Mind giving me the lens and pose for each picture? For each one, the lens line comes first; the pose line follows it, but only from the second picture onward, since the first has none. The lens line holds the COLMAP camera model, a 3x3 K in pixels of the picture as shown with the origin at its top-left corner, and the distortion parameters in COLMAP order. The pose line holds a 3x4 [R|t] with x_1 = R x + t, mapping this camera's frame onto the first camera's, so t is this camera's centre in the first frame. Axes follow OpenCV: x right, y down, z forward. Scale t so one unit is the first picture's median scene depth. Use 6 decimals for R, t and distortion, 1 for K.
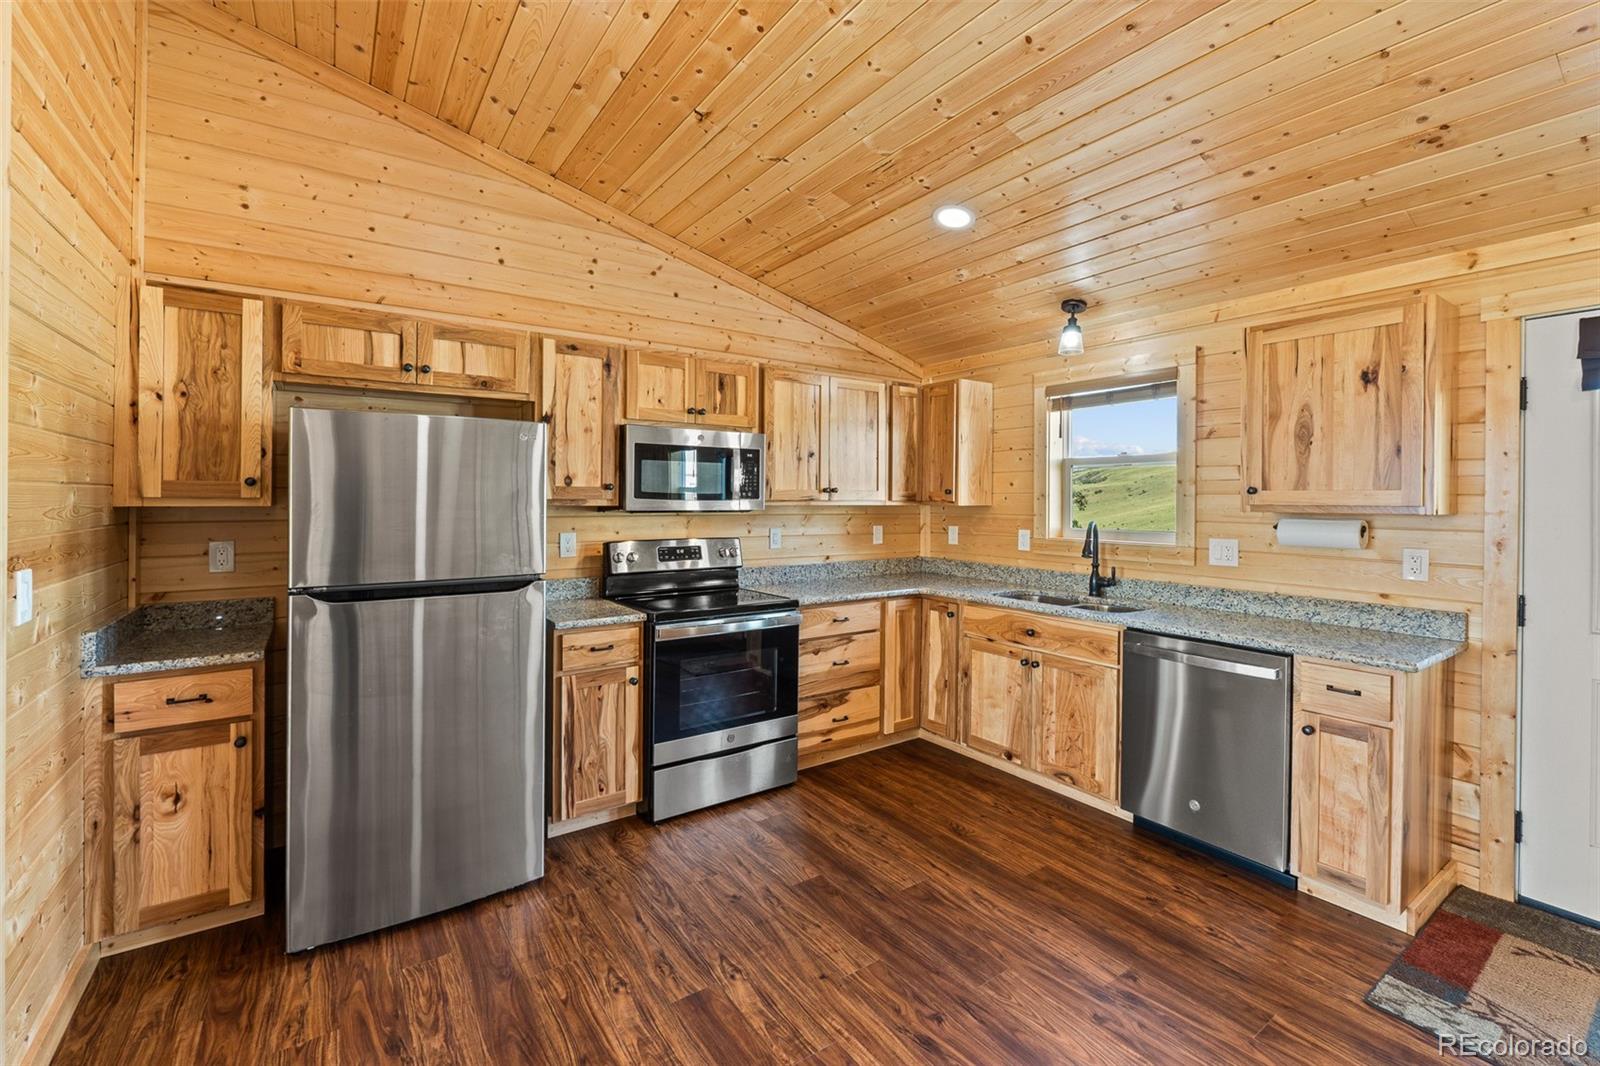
lens RADIAL K [[682.2, 0, 797.8], [0, 682.2, 502.5], [0, 0, 1]] dist [-0.007470, -0.000469]
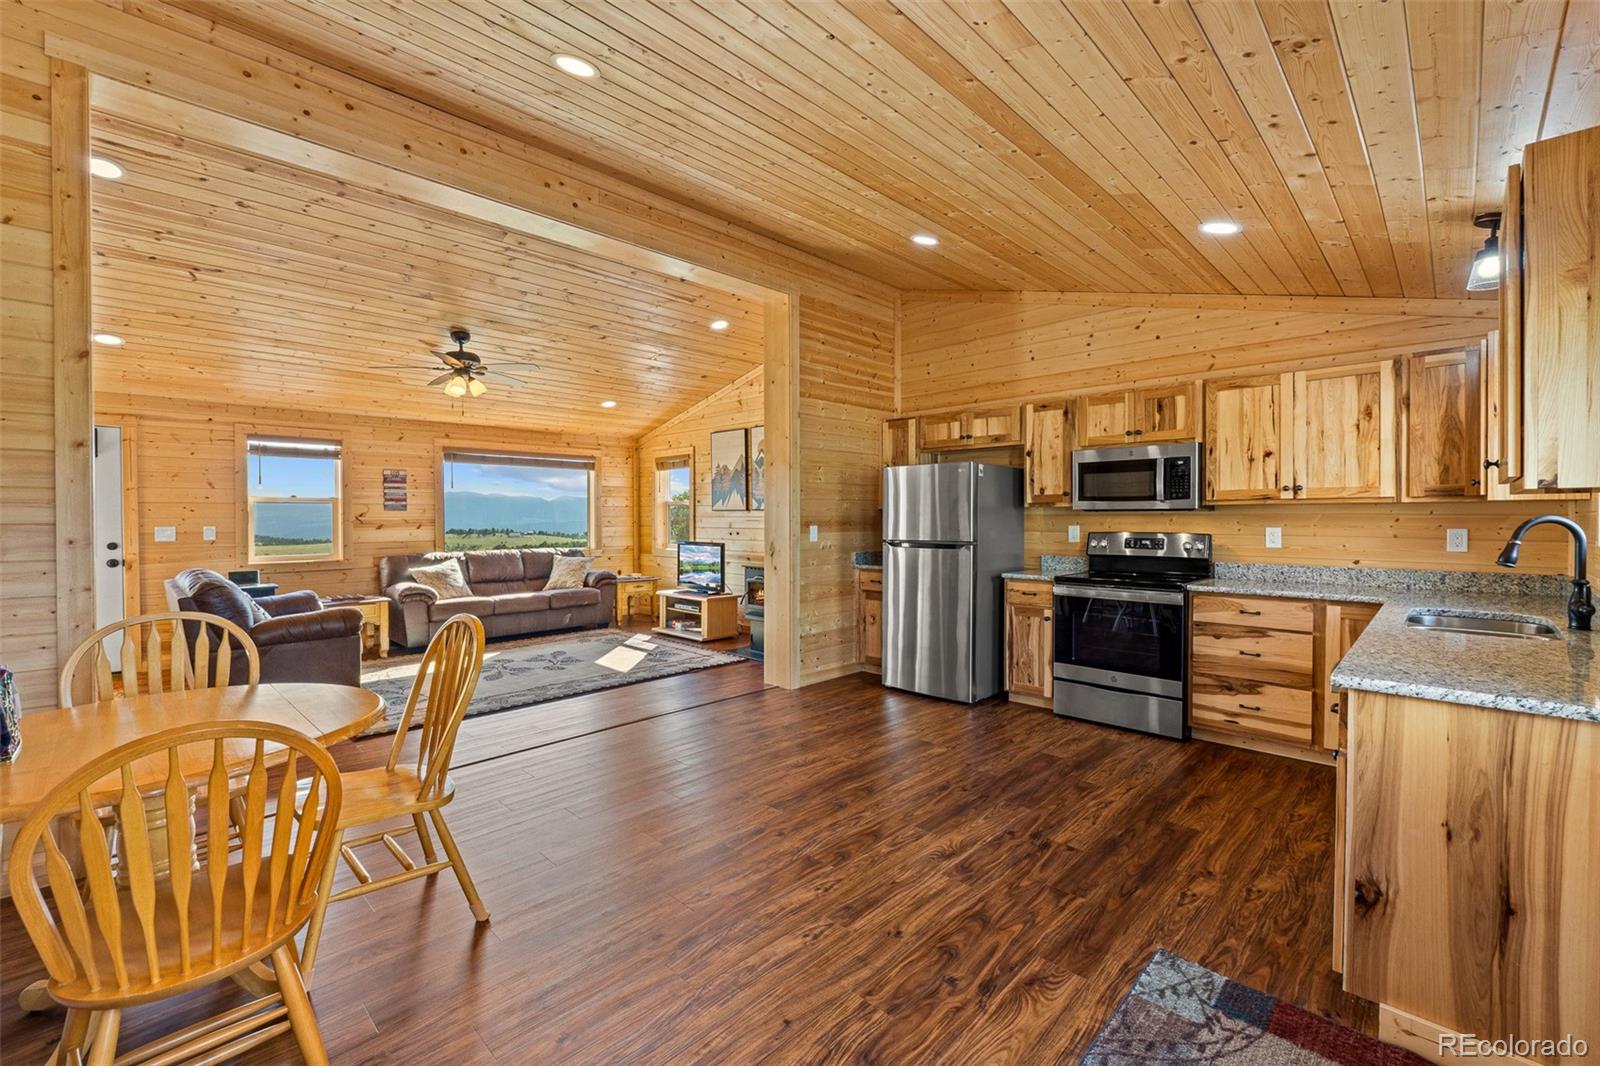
lens RADIAL K [[677.5, 0, 804.1], [0, 677.5, 525.5], [0, 0, 1]] dist [-0.004249, -0.000354]
pose [[0.191440, 0.007171, -0.981478, 0.971966], [-0.002208, 0.999974, 0.006875, 0.034143], [0.981502, 0.000851, 0.191450, 0.135242]]
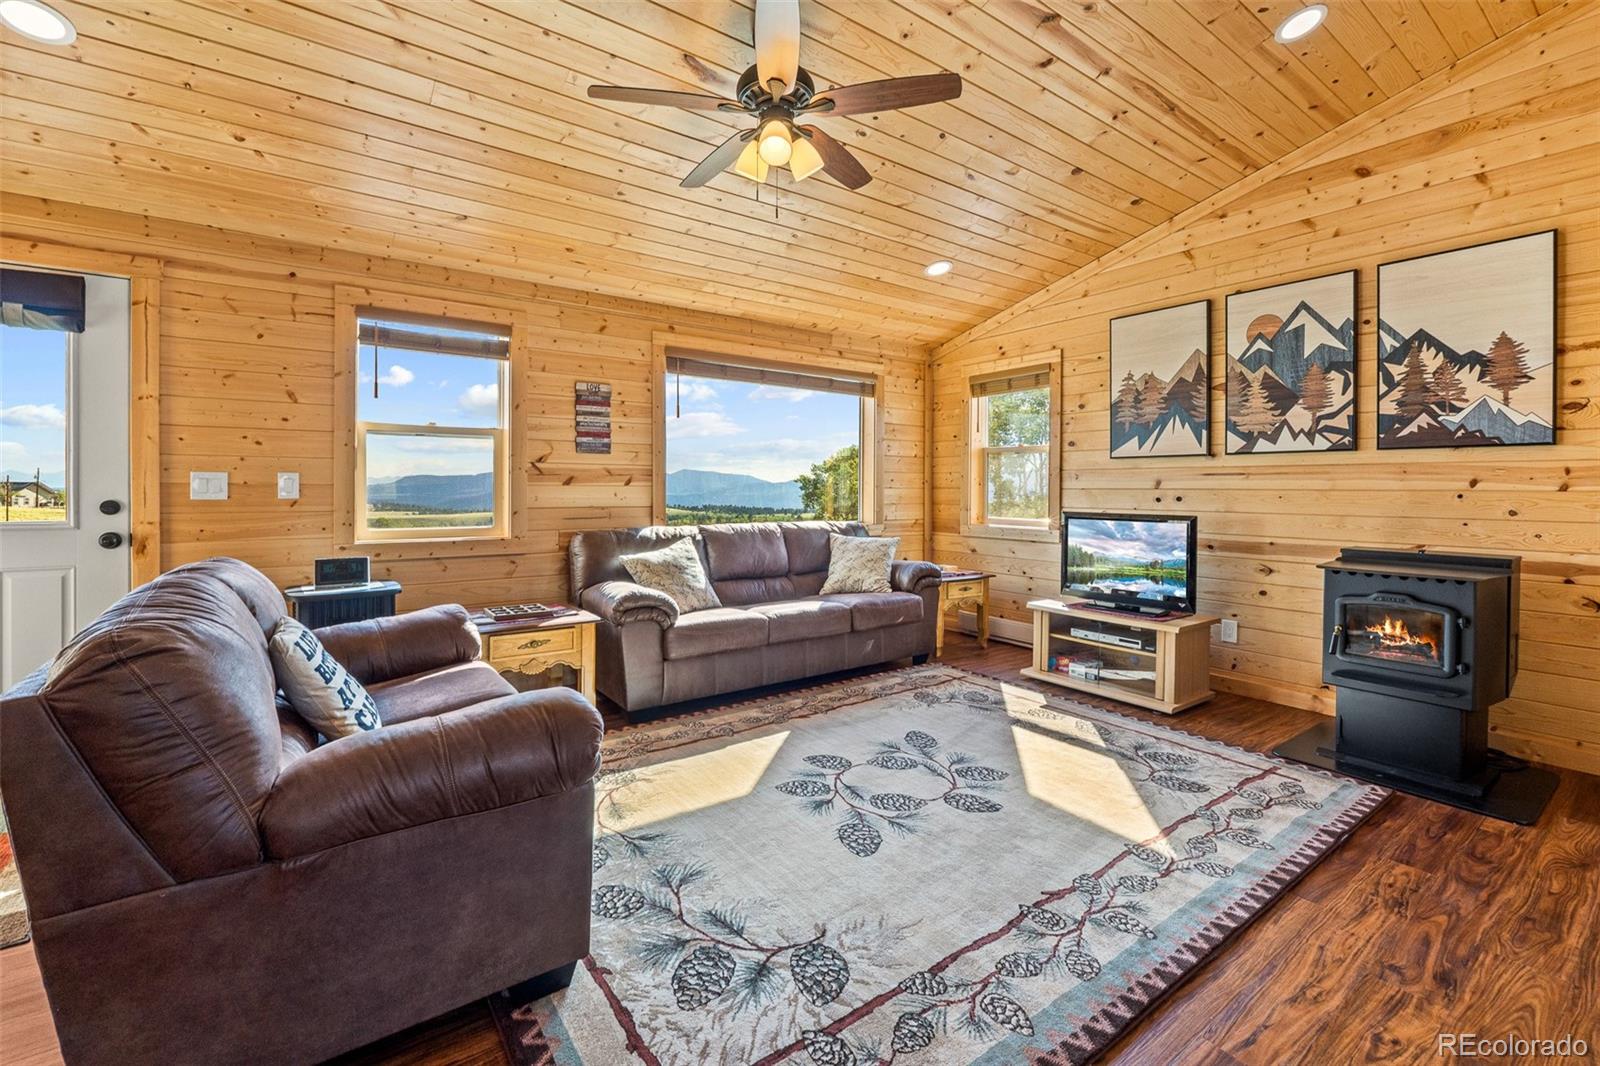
lens RADIAL K [[687.3, 0, 805.4], [0, 687.3, 490.9], [0, 0, 1]] dist [-0.005828, -0.000604]
pose [[0.029481, -0.004439, -0.999555, -0.047083], [-0.009468, 0.999944, -0.004720, 0.073325], [0.999520, 0.009603, 0.029438, -0.342077]]
